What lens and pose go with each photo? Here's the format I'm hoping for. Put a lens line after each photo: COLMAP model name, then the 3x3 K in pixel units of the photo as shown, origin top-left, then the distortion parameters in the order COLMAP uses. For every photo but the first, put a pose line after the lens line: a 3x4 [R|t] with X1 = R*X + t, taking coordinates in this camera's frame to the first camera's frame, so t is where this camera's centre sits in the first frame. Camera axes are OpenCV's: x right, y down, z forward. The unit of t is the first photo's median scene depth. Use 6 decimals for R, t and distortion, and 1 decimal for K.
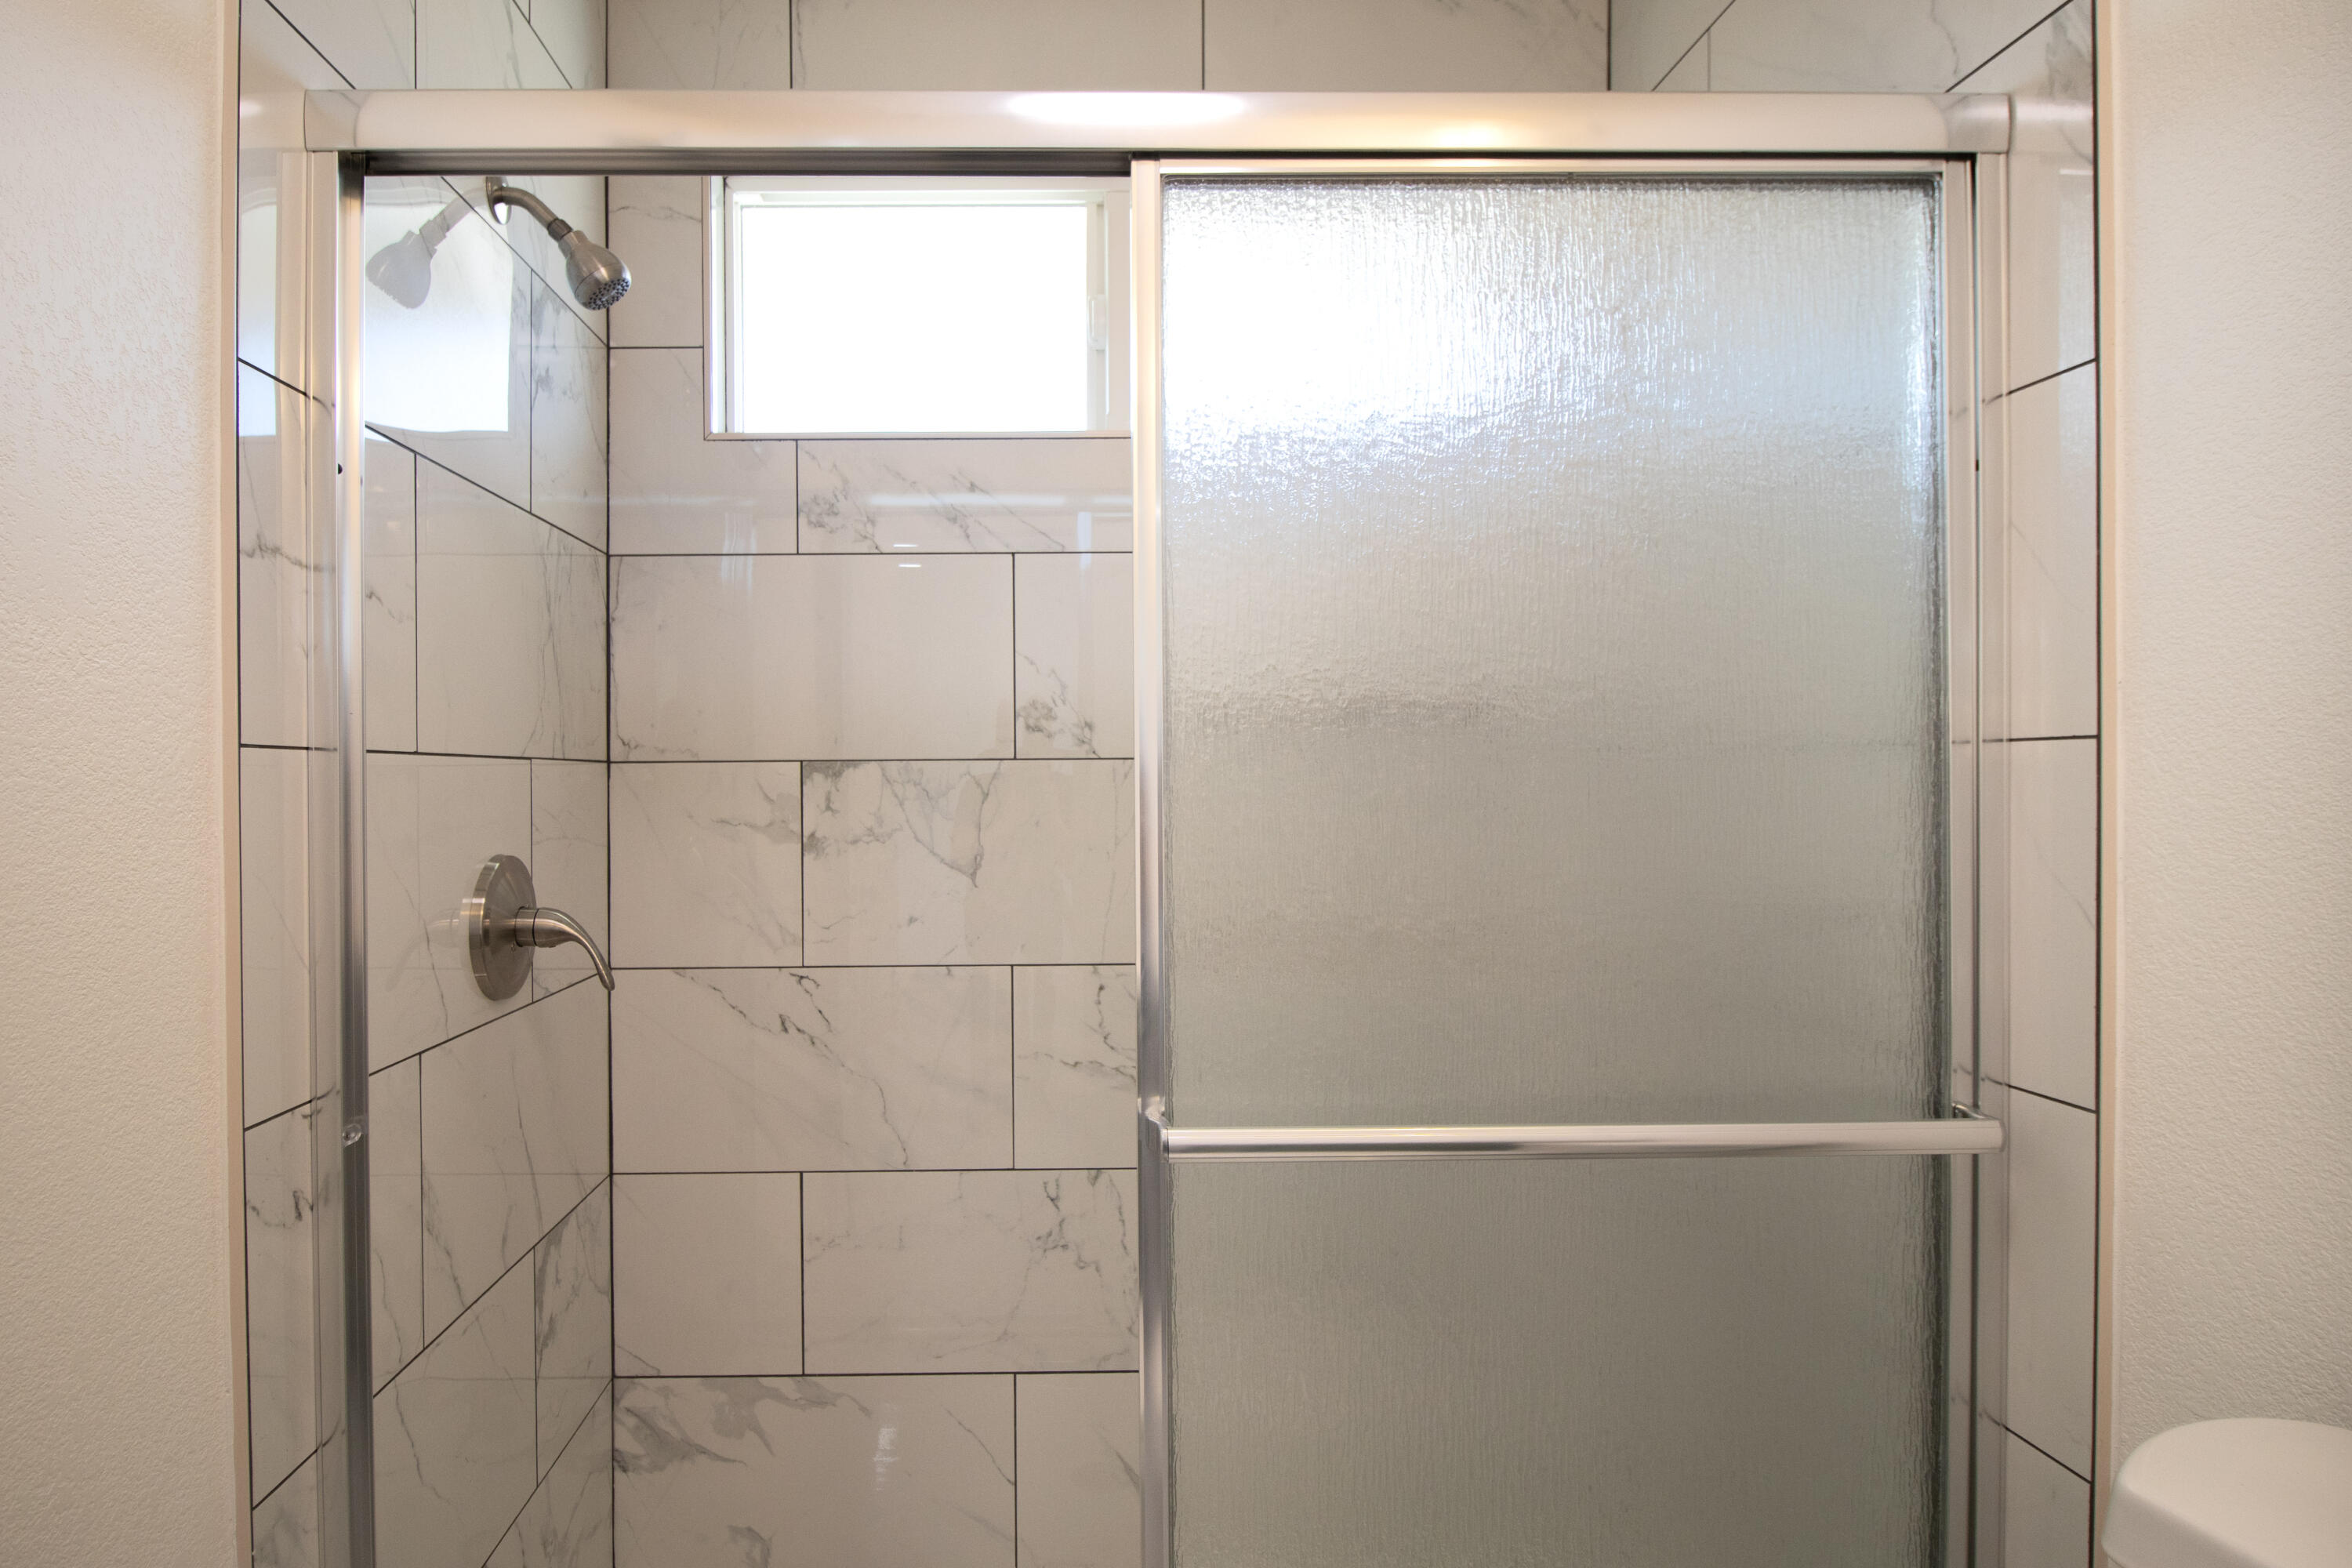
lens RADIAL K [[1248.7, 0, 1176.0], [0, 1248.7, 784.0], [0, 0, 1]] dist [-0.011187, -0.000184]
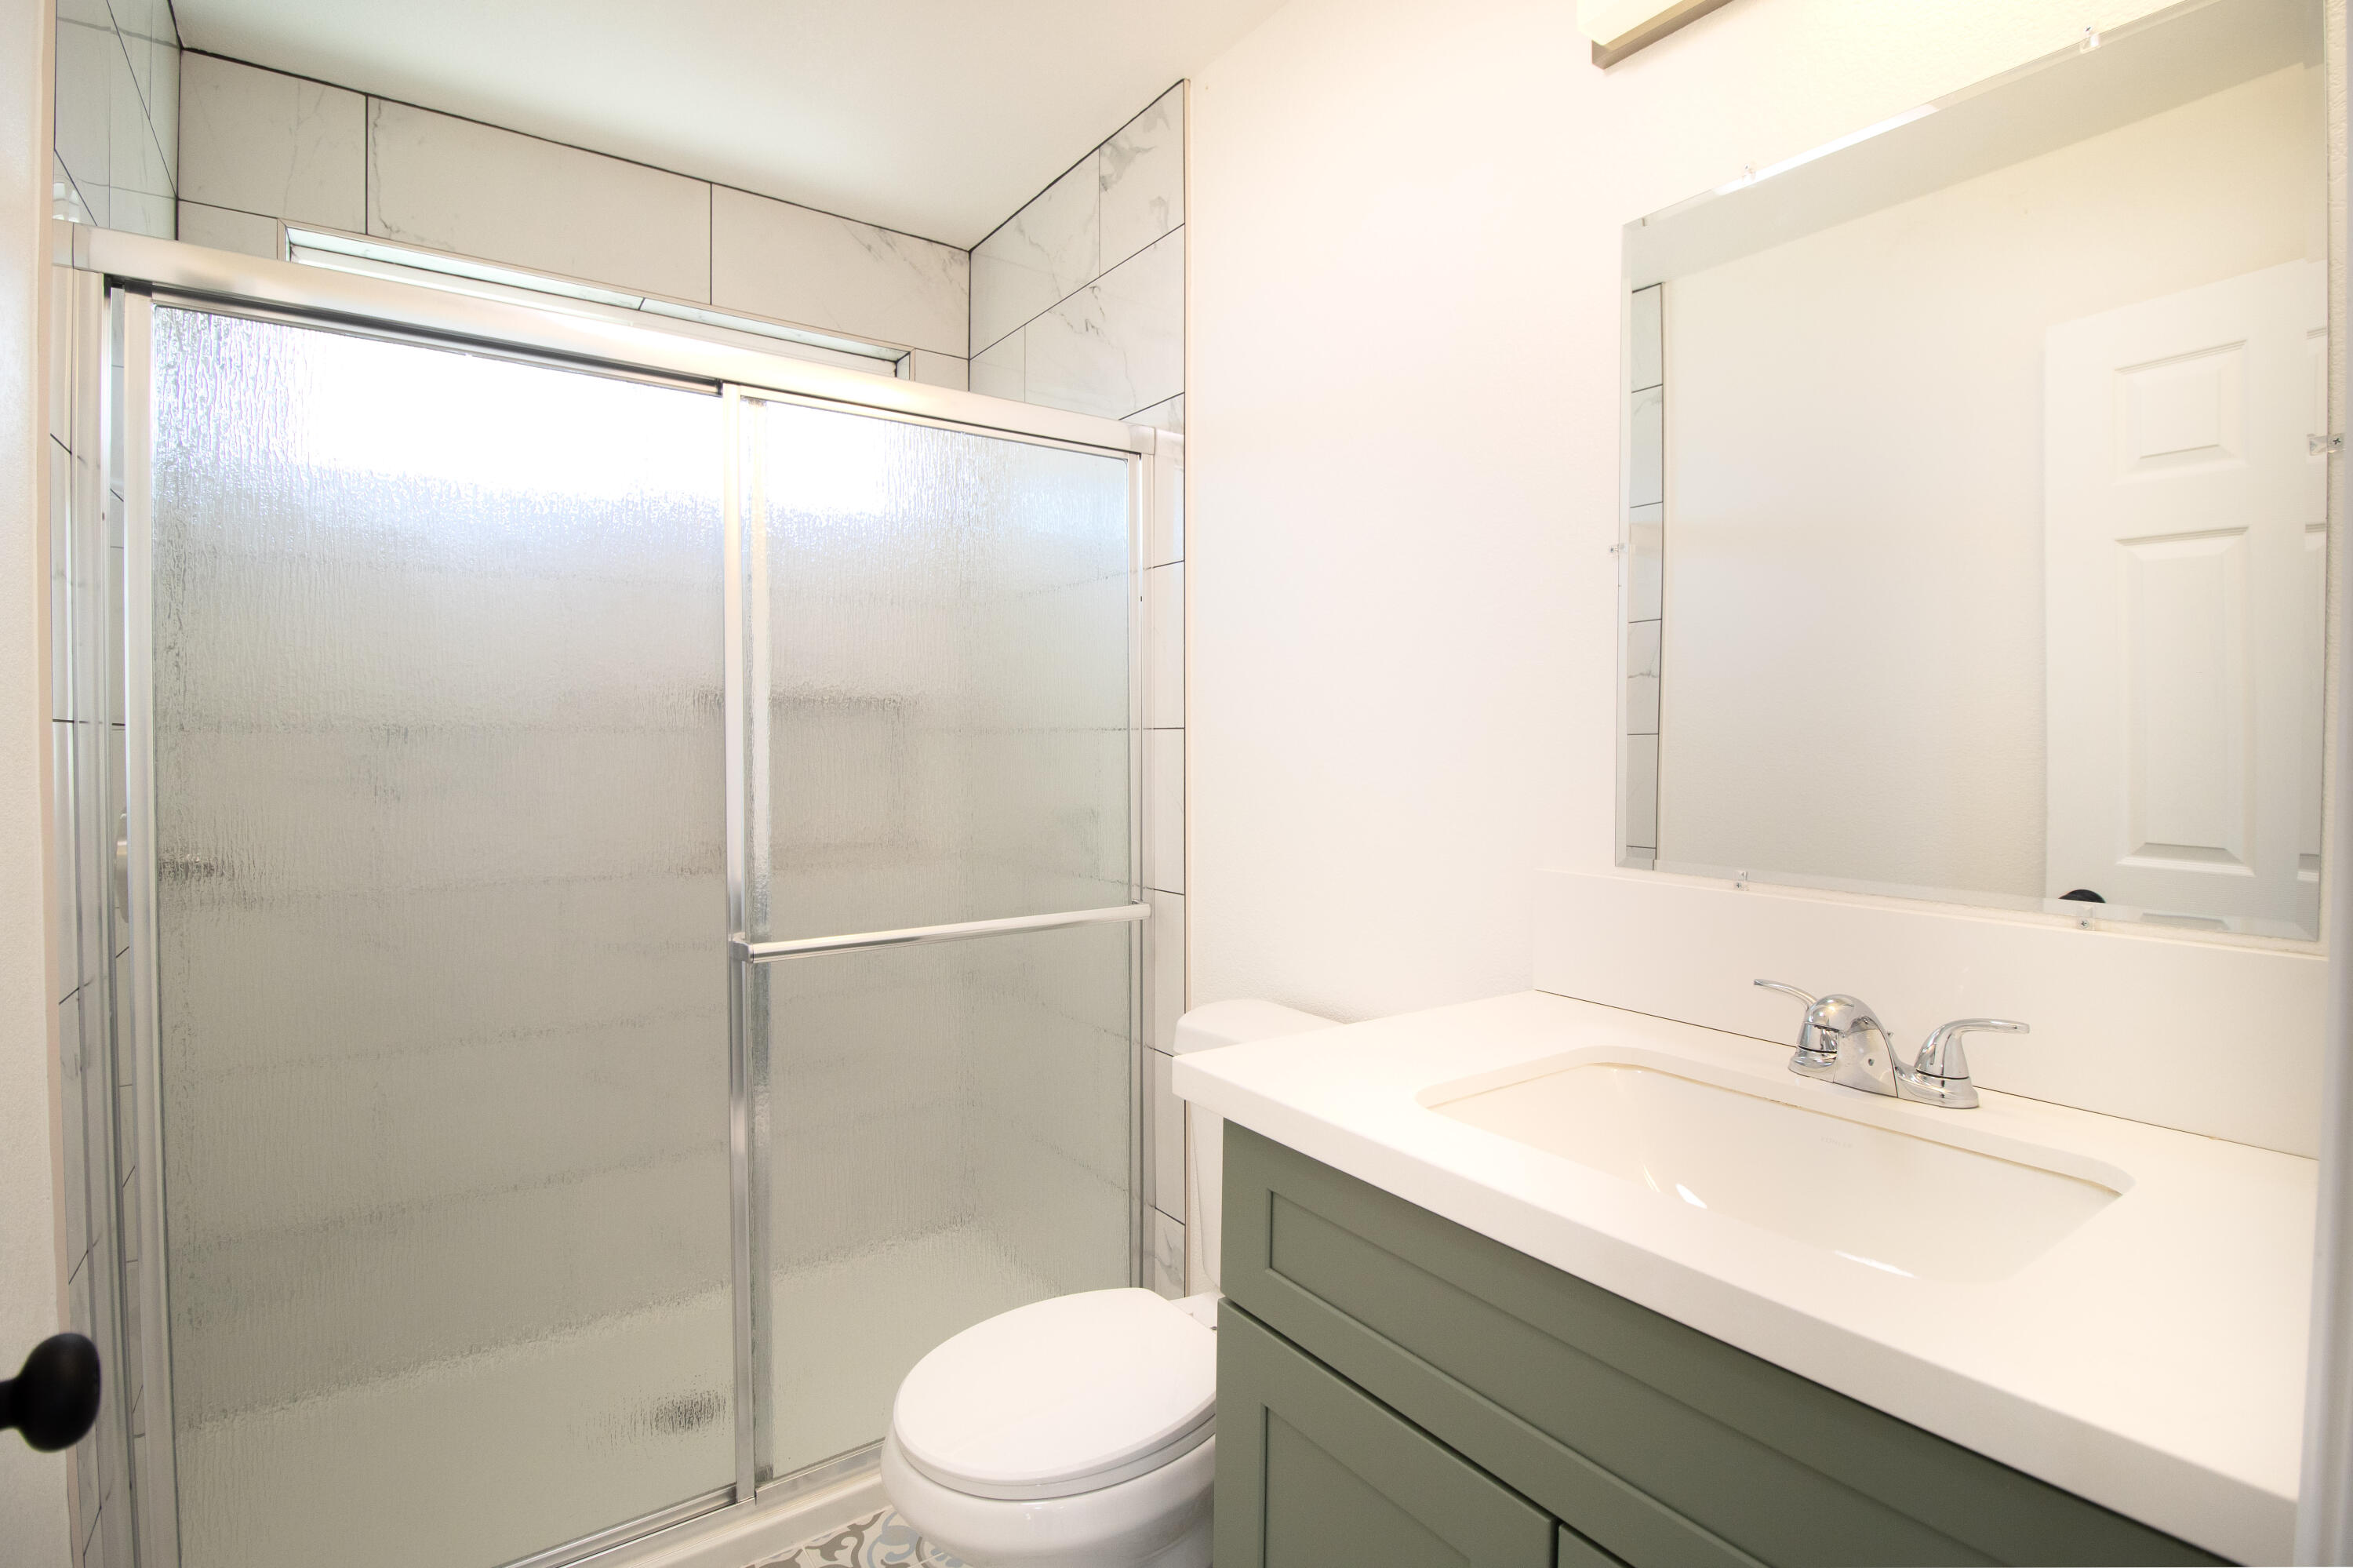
lens RADIAL K [[1139.4, 0, 1176.5], [0, 1139.4, 784.0], [0, 0, 1]] dist [0.000047, -0.013226]
pose [[0.823400, -0.017633, 0.567187, -0.417271], [0.001288, 0.999573, 0.029205, 0.003802], [-0.567459, -0.023317, 0.823071, -0.647720]]
